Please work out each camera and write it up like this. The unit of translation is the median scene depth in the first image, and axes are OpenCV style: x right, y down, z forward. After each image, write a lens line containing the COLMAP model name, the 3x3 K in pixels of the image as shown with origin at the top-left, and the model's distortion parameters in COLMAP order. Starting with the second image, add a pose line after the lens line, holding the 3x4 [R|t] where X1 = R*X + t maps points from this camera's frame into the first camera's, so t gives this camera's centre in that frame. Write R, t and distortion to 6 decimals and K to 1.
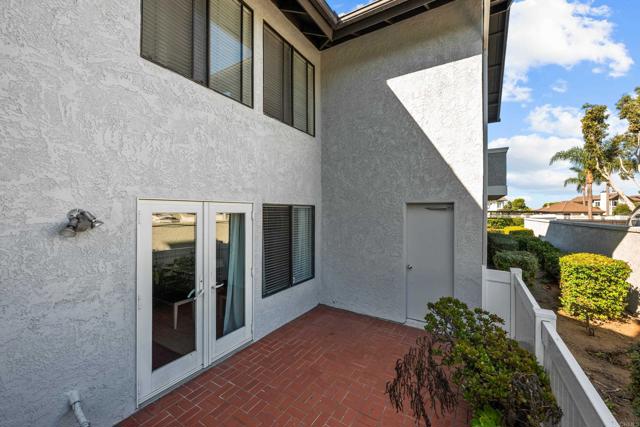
lens RADIAL K [[253.1, 0, 319.1], [0, 253.1, 211.7], [0, 0, 1]] dist [-0.002475, -0.000276]
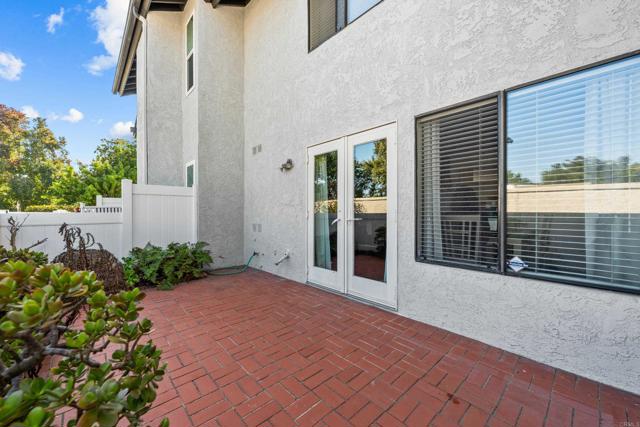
lens RADIAL K [[253.1, 0, 318.9], [0, 253.1, 211.5], [0, 0, 1]] dist [-0.002475, -0.000276]
pose [[-0.268736, -0.001804, -0.963212, 0.527456], [-0.003460, 0.999994, -0.000908, 0.240484], [0.963208, 0.003089, -0.268741, 1.039723]]
